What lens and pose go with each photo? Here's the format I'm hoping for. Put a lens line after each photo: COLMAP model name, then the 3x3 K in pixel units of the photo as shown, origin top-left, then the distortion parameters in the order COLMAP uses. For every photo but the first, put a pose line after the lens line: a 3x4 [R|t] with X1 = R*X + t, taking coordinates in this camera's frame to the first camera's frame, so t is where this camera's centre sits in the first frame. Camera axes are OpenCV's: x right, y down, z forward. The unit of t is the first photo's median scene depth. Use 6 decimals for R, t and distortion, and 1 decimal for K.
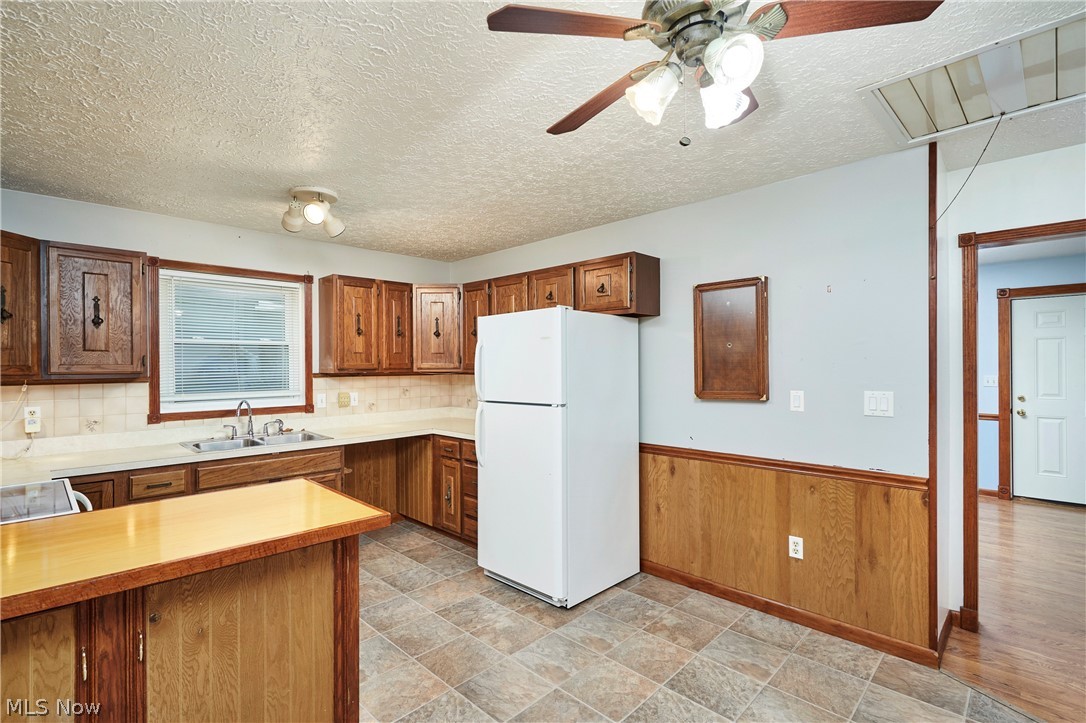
lens RADIAL K [[503.1, 0, 543.9], [0, 503.1, 365.7], [0, 0, 1]] dist [0.000815, 0.000301]
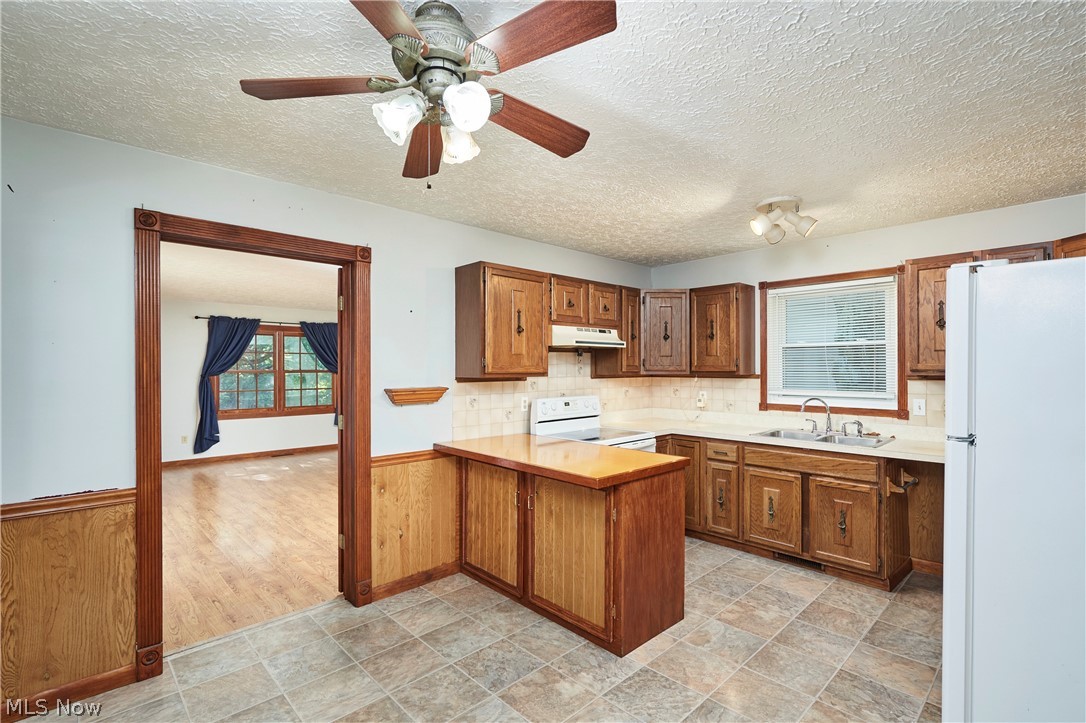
lens RADIAL K [[503.1, 0, 543.9], [0, 503.1, 365.7], [0, 0, 1]] dist [0.000815, 0.000301]
pose [[-0.031896, 0.003864, -0.999484, 0.531478], [0.000476, 0.999992, 0.003851, -0.005910], [0.999491, -0.000353, -0.031897, 0.469622]]
